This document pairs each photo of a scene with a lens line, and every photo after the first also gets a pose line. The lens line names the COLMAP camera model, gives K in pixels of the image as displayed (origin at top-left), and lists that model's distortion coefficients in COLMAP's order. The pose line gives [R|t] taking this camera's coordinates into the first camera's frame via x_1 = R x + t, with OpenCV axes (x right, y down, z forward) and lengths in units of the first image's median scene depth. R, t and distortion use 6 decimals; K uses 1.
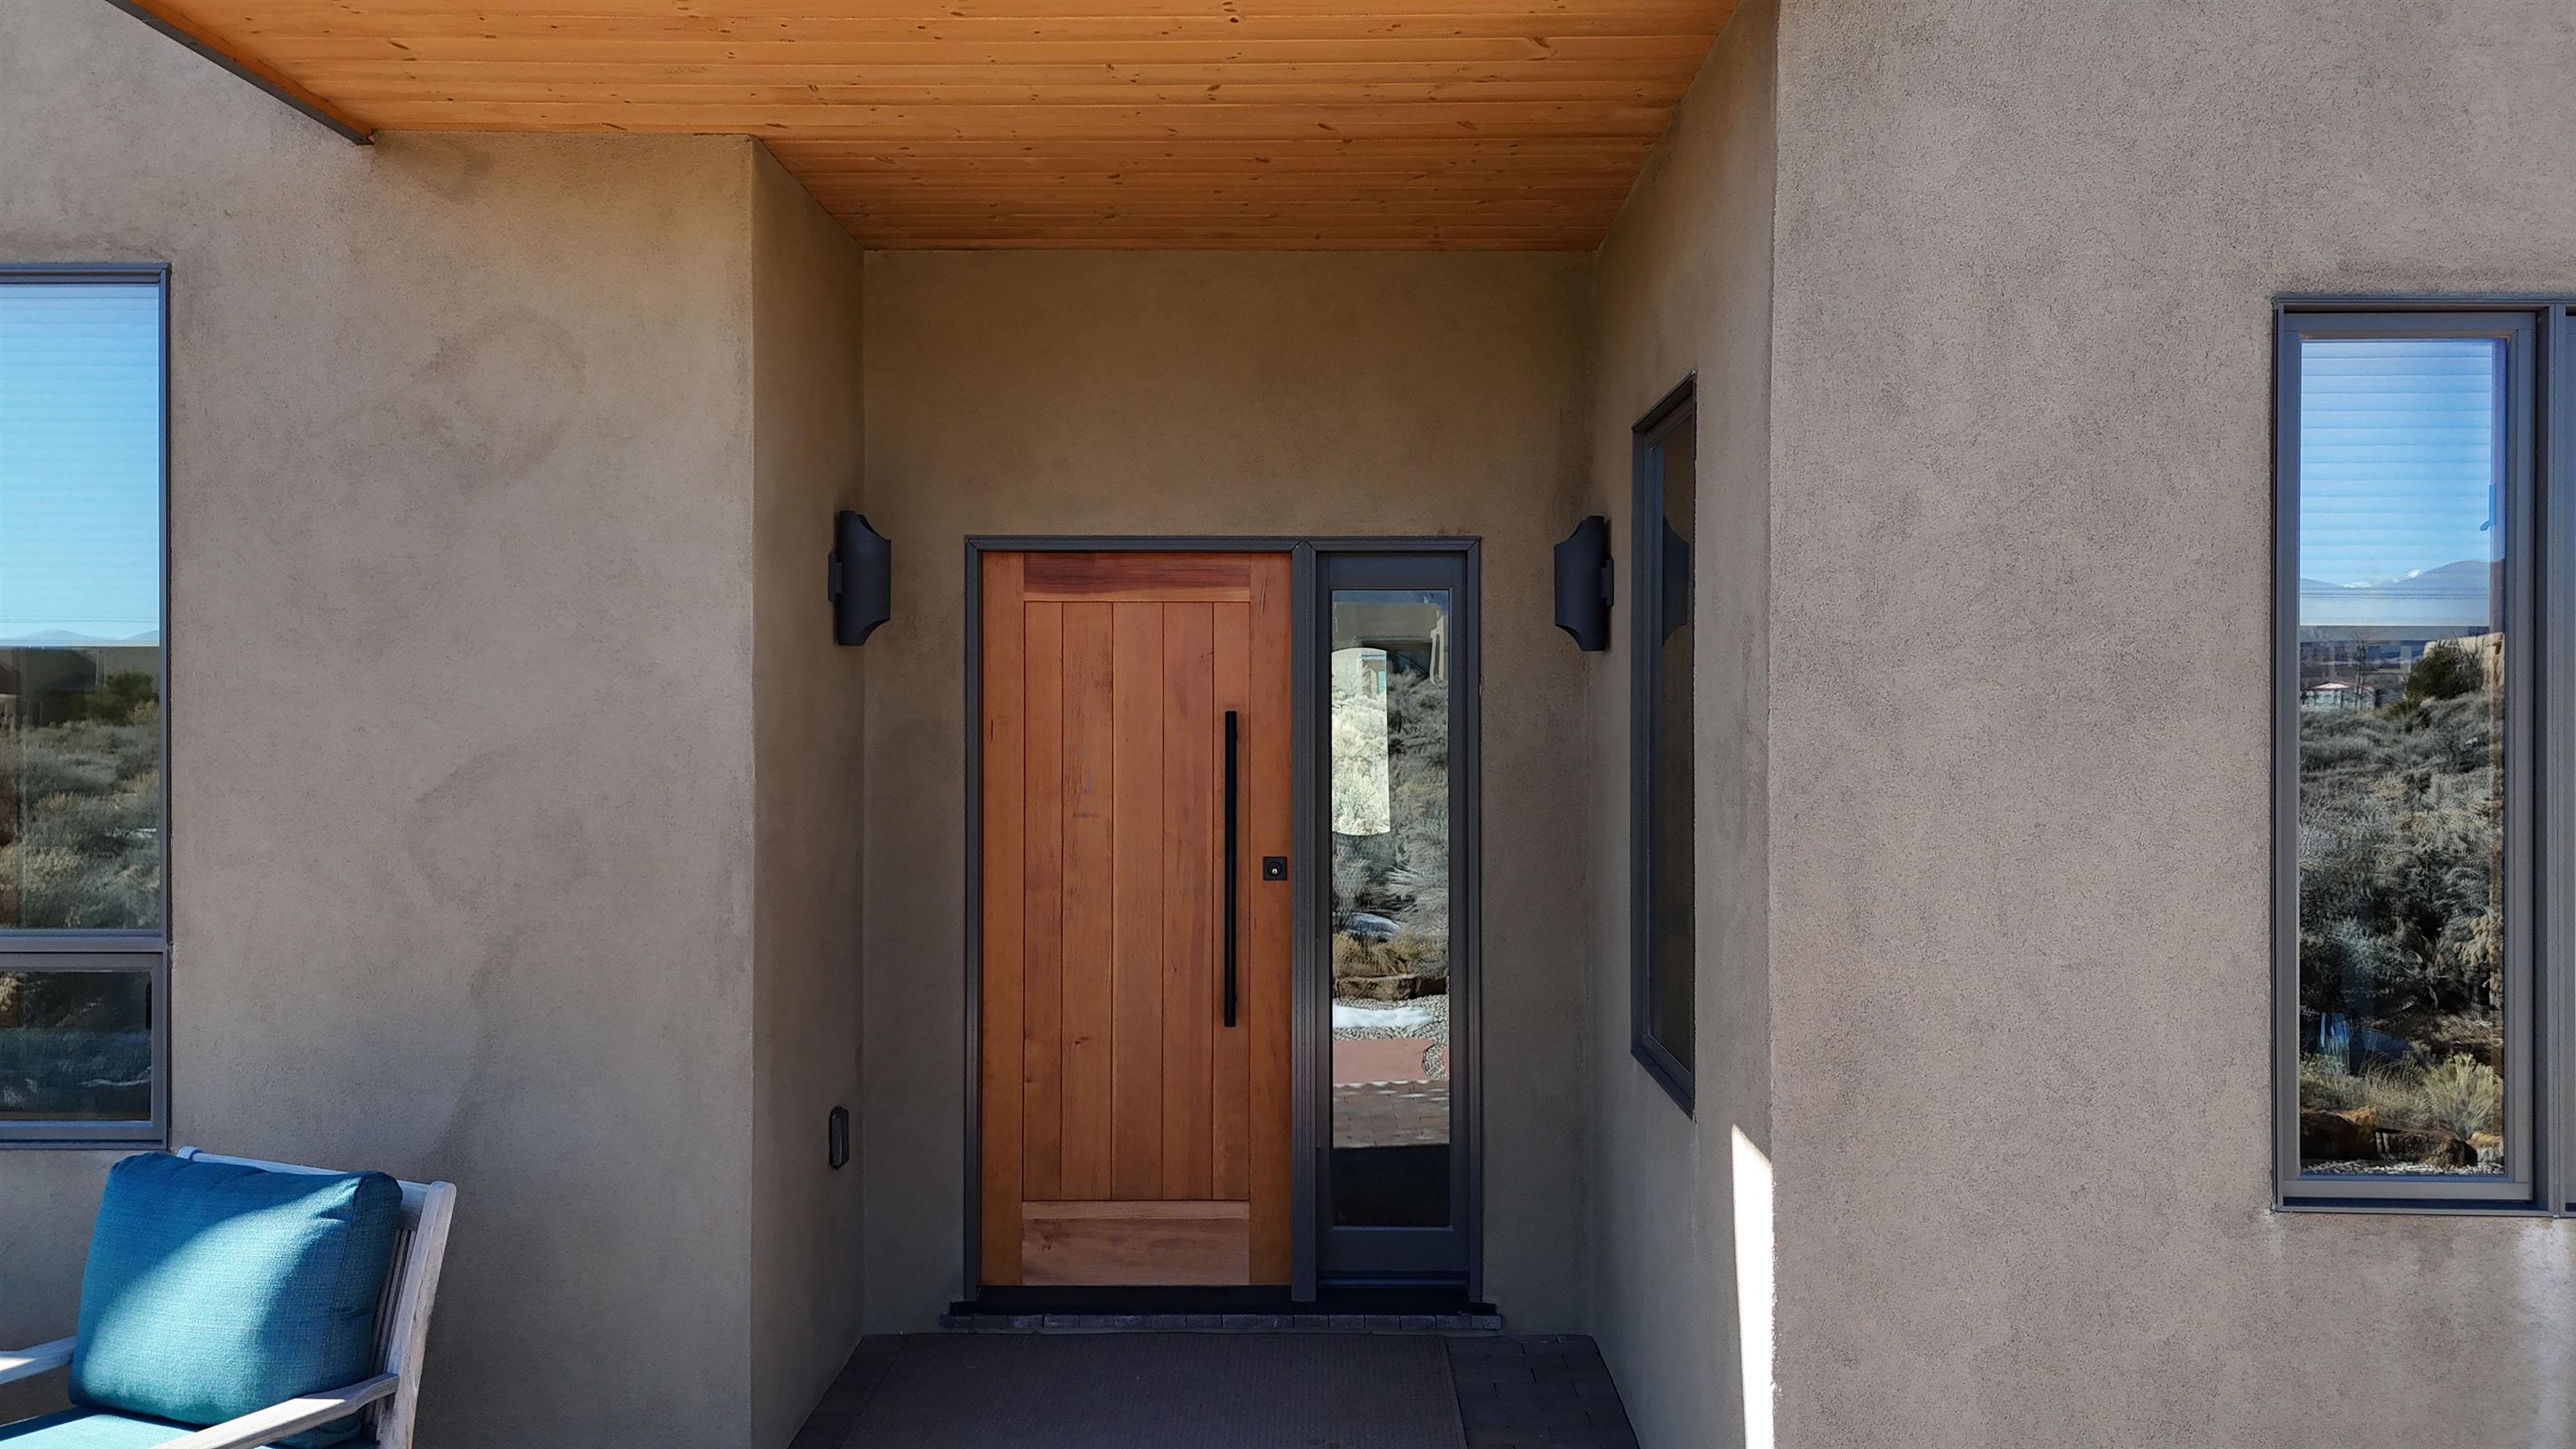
lens RADIAL K [[1835.0, 0, 1288.0], [0, 1835.0, 724.5], [0, 0, 1]] dist [0.001748, -0.001877]
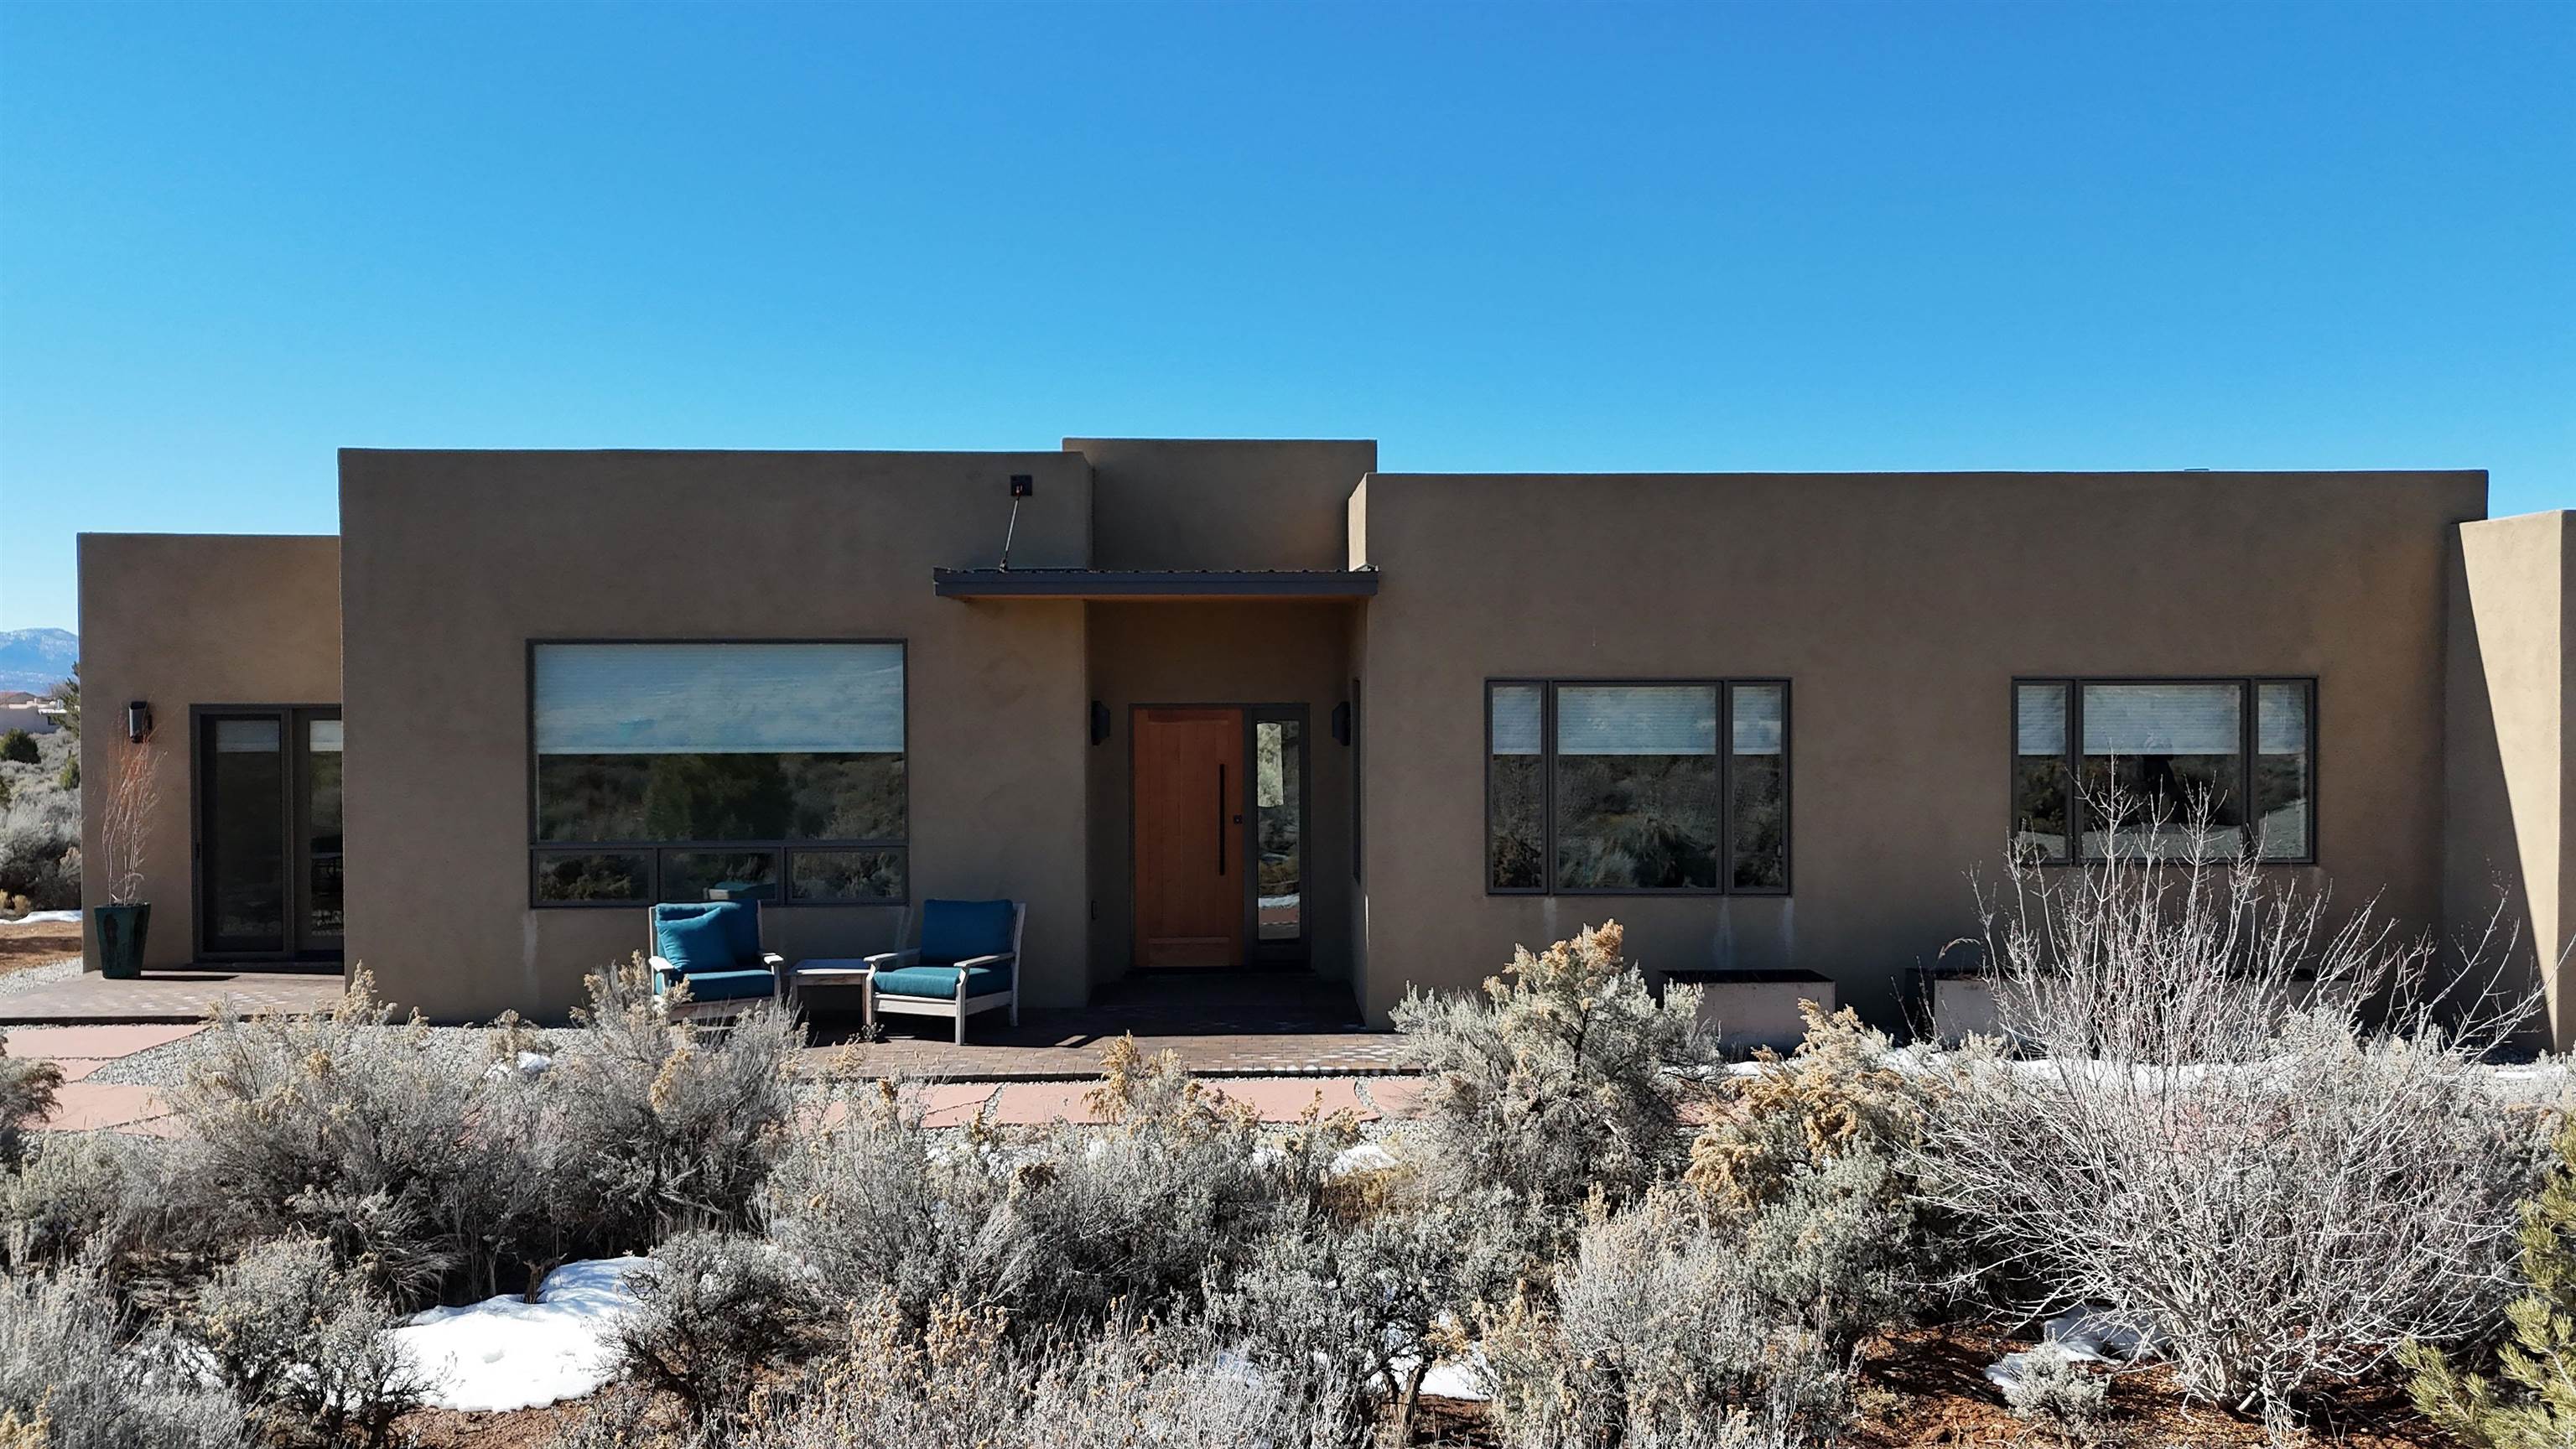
lens RADIAL K [[1848.5, 0, 1288.0], [0, 1848.5, 724.5], [0, 0, 1]] dist [0.032120, -0.000367]
pose [[0.998754, -0.004564, 0.049687, -0.071329], [0.003720, 0.999848, 0.017059, -0.117196], [-0.049758, -0.016853, 0.998619, -1.855731]]
